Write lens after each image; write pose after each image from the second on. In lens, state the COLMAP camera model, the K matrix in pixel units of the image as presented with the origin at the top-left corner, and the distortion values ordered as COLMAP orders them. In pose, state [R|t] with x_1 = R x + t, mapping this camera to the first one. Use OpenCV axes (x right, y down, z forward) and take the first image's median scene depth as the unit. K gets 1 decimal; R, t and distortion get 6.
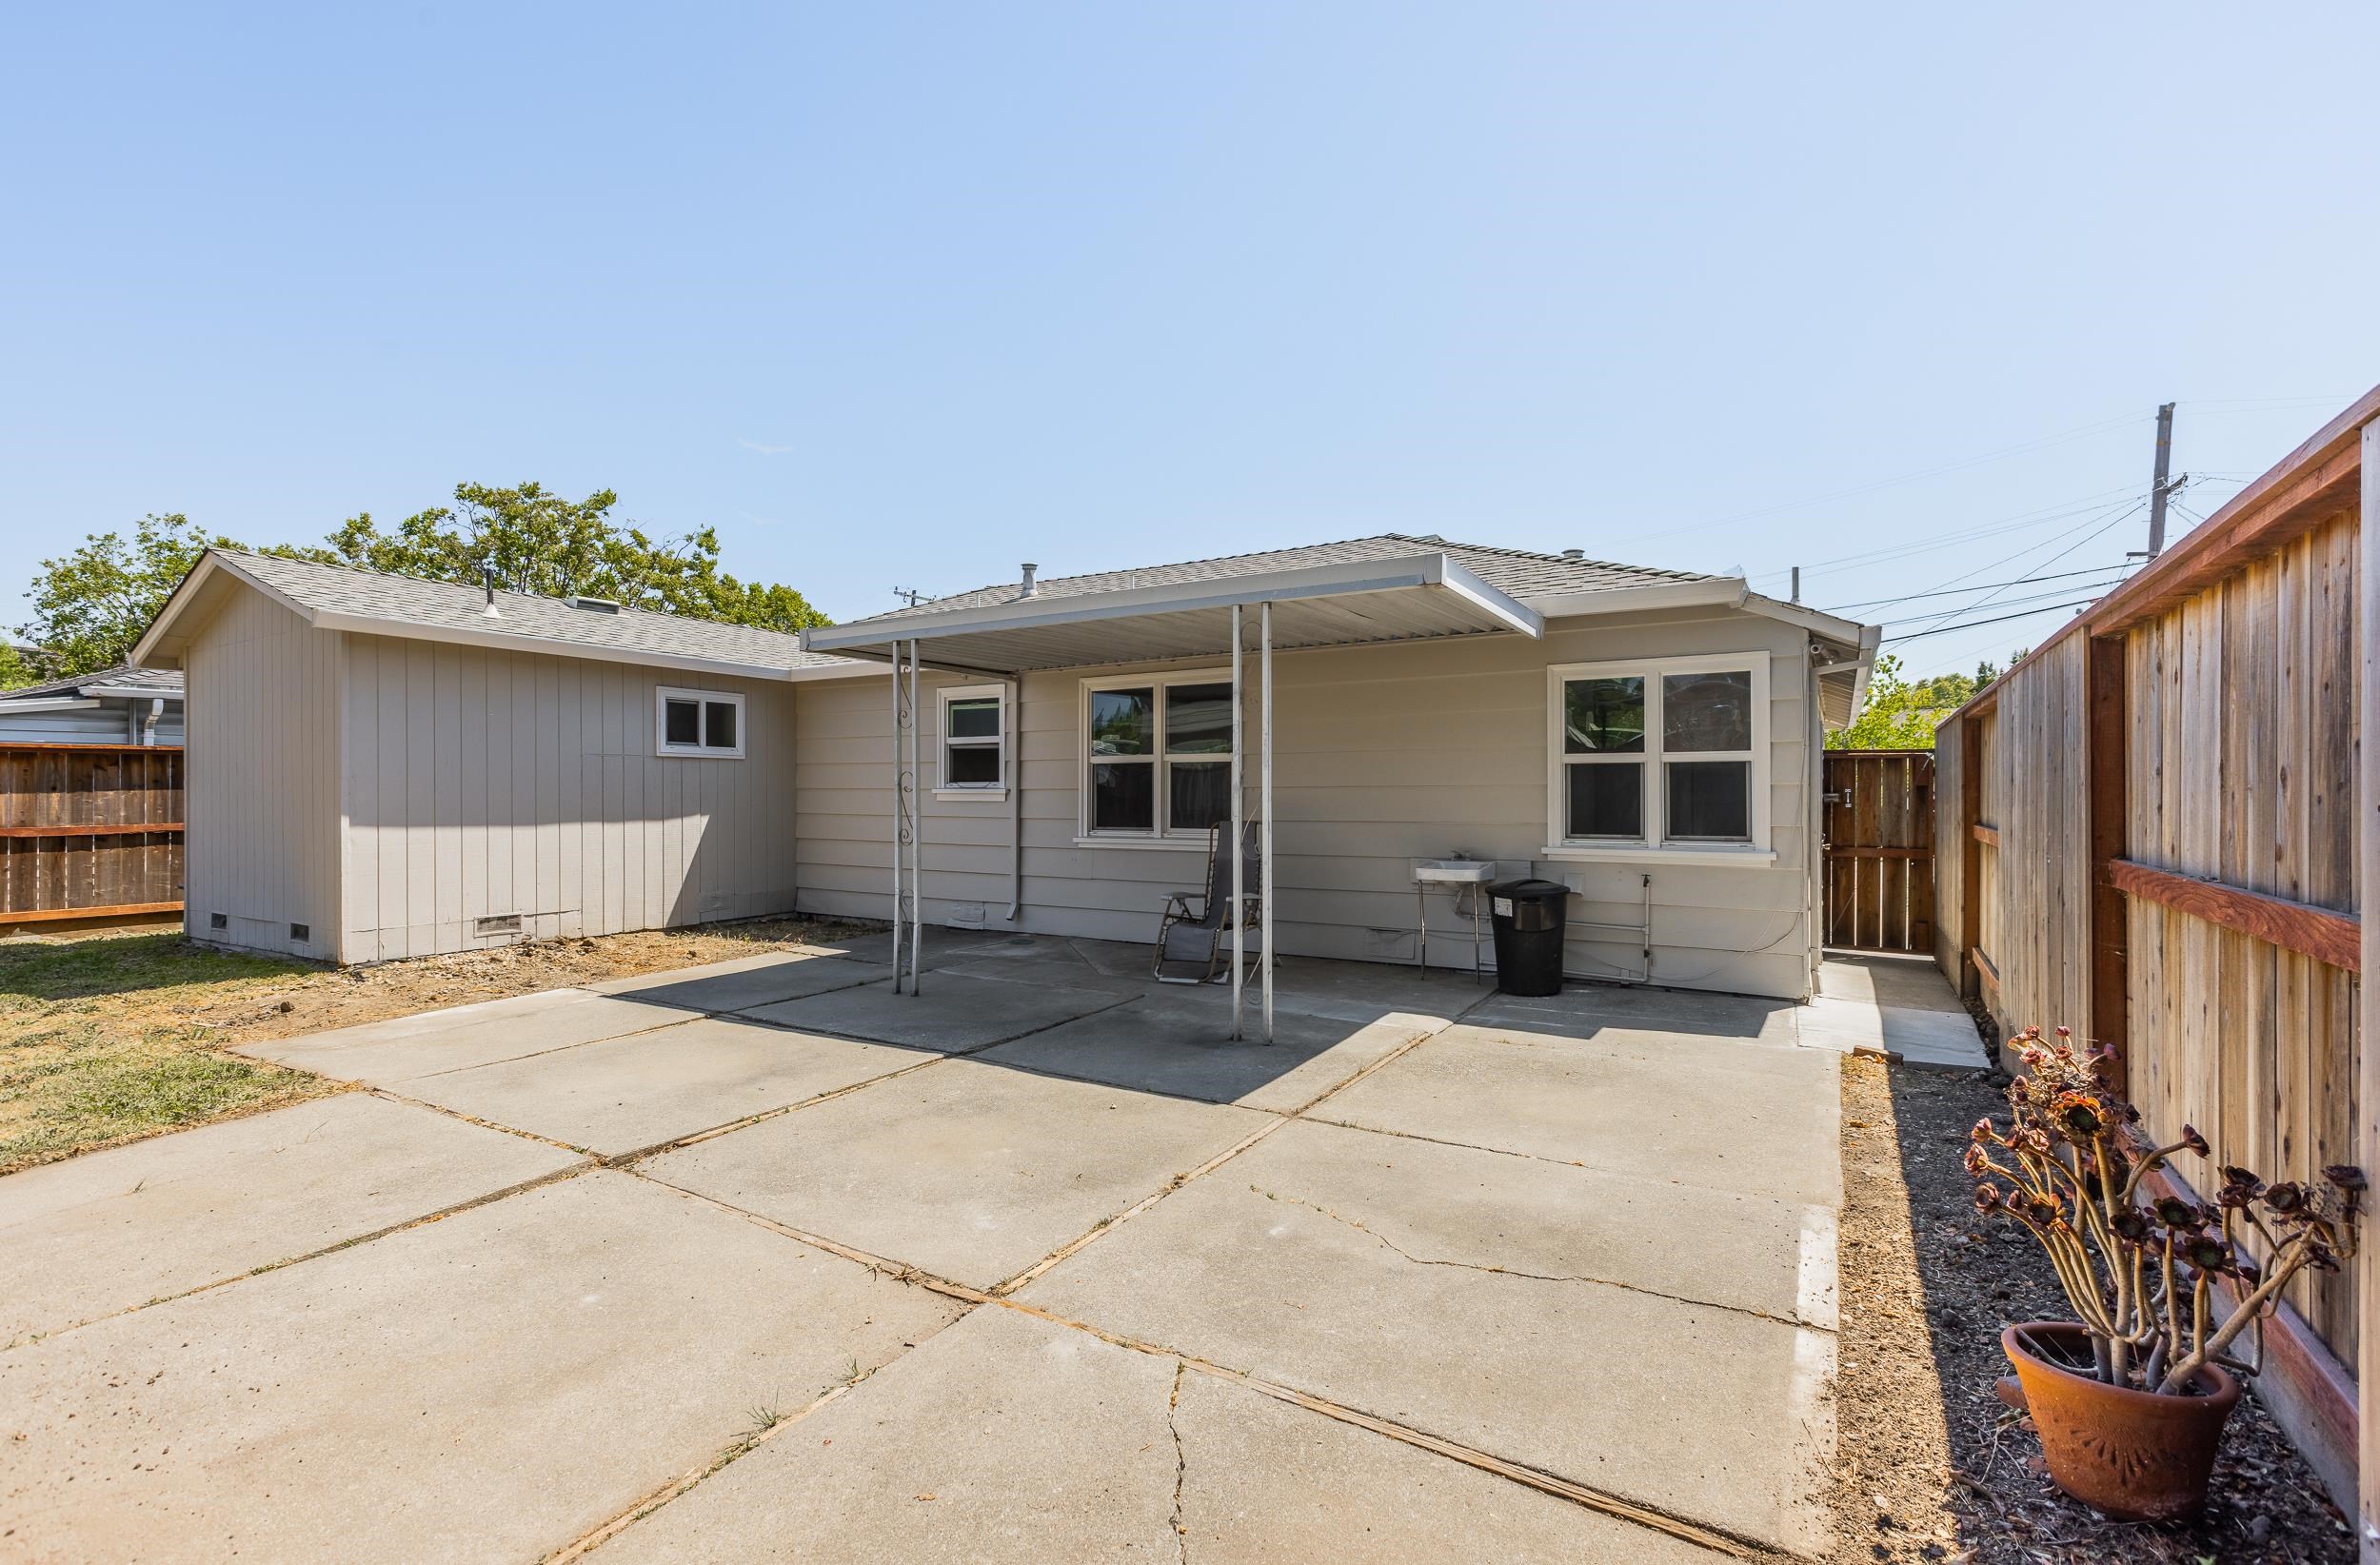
lens RADIAL K [[1070.0, 0, 1202.8], [0, 1070.0, 789.0], [0, 0, 1]] dist [0.001457, 0.000111]
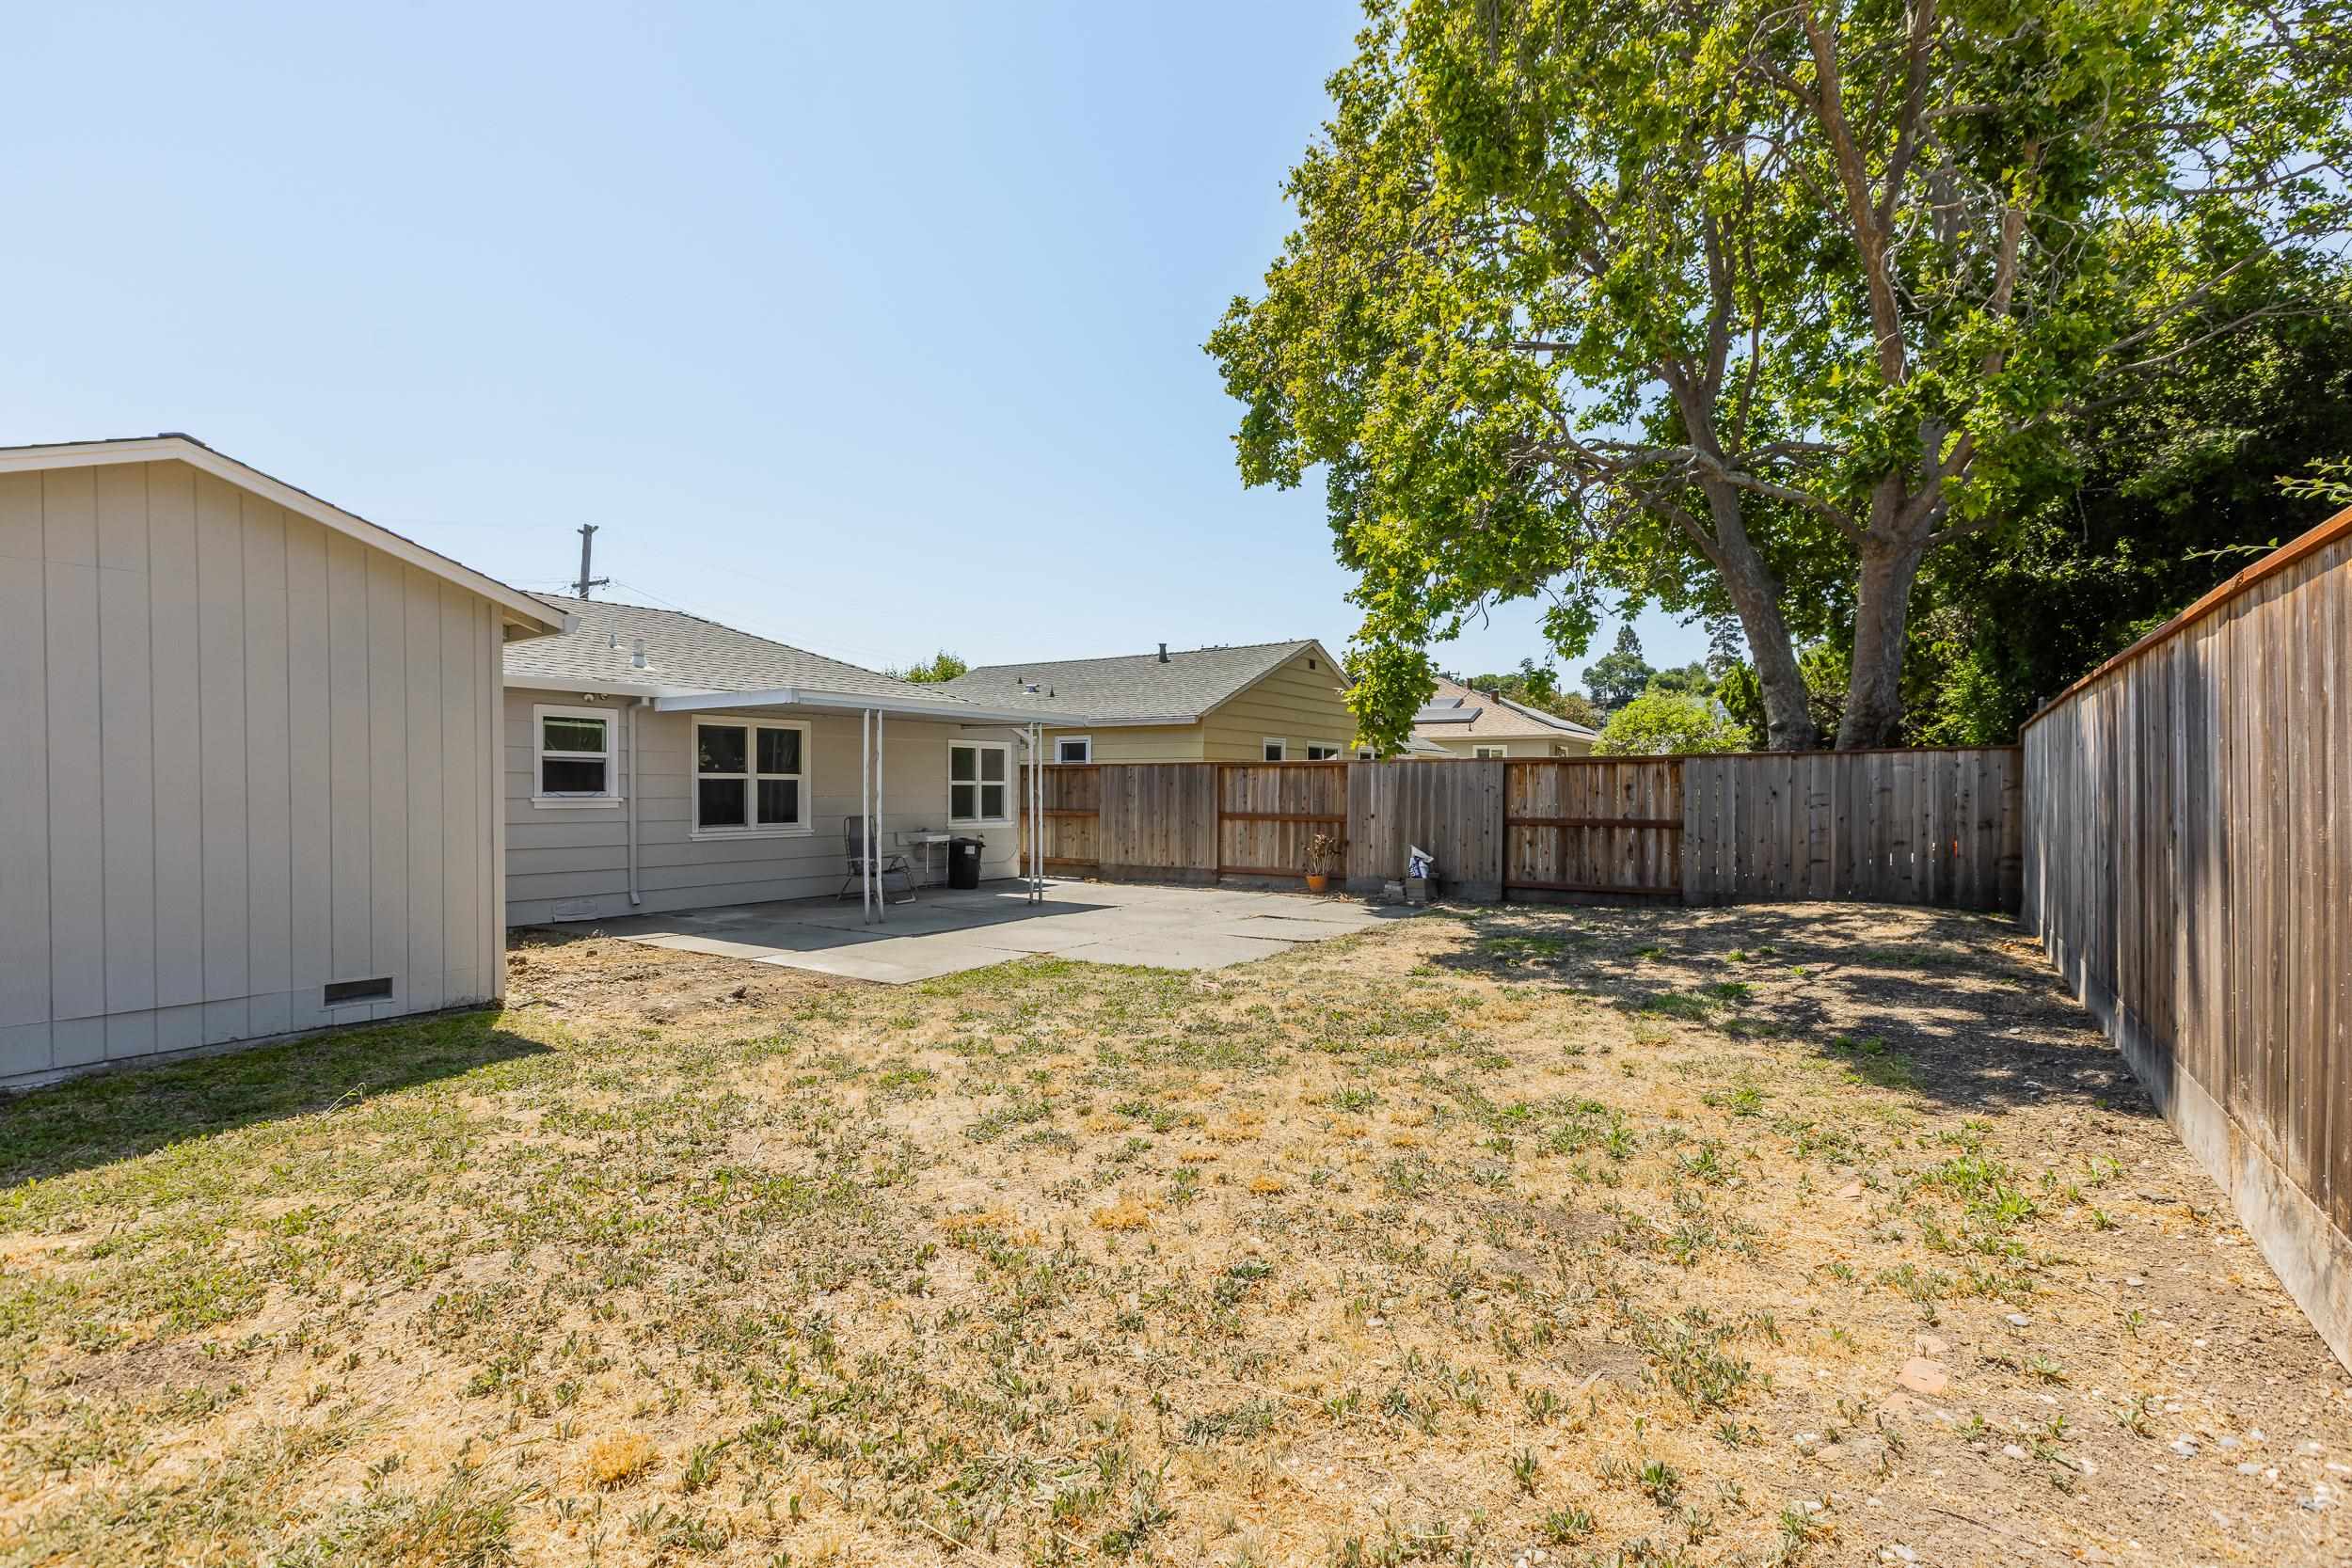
lens RADIAL K [[1070.0, 0, 1191.3], [0, 1070.0, 785.4], [0, 0, 1]] dist [-0.000337, -0.000106]
pose [[0.047010, 0.003372, 0.998889, -1.687526], [-0.005852, 0.999978, -0.003101, -0.017722], [-0.998877, -0.005700, 0.047029, 0.382169]]
